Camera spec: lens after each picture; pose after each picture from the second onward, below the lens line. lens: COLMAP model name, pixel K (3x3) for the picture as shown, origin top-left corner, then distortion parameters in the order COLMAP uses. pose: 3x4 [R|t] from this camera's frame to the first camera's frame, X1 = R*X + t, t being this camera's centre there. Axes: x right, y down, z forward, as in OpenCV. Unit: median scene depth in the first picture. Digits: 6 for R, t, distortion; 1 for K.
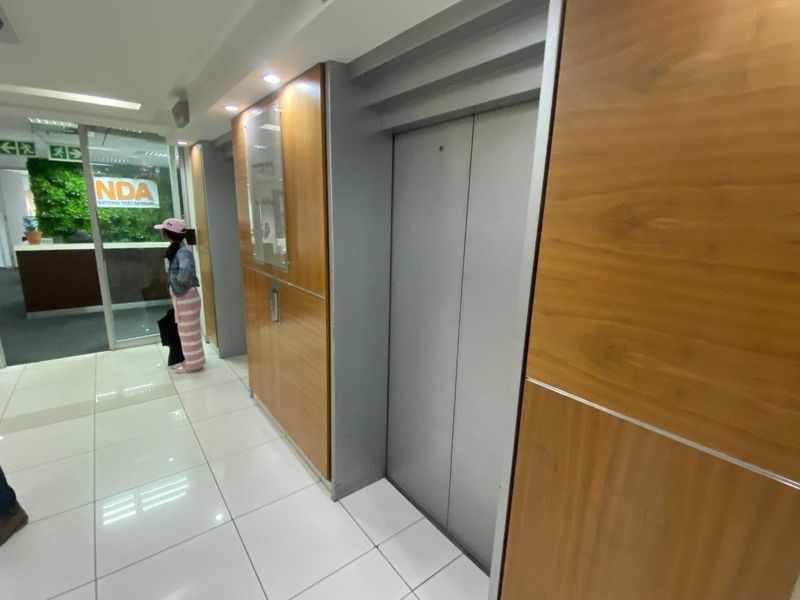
lens RADIAL K [[358.2, 0, 400.0], [0, 358.2, 300.0], [0, 0, 1]] dist [0.002531, -0.014184]
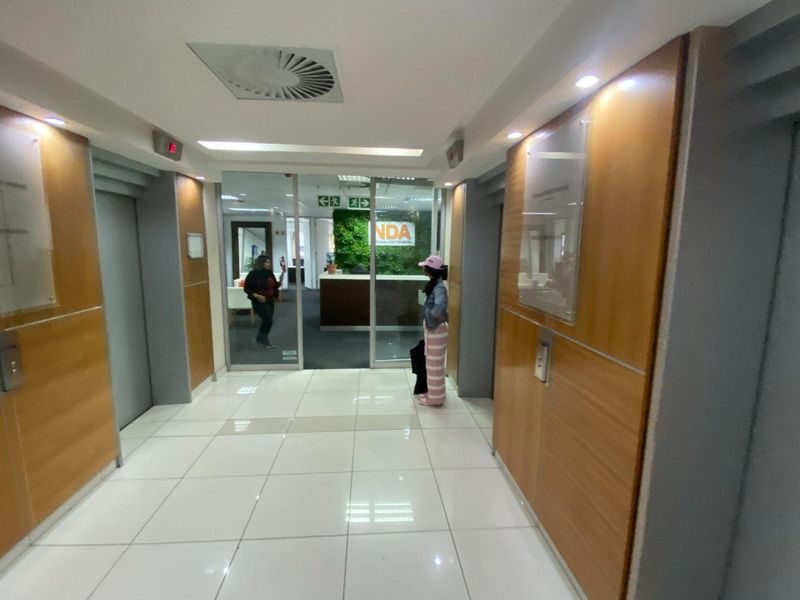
lens RADIAL K [[319.9, 0, 400.0], [0, 319.9, 300.0], [0, 0, 1]] dist [0.000727, -0.012691]
pose [[0.839551, 0.073495, -0.538287, -0.192163], [-0.113735, 0.992629, -0.041860, -0.045646], [0.531243, 0.096366, 0.841721, 0.161169]]
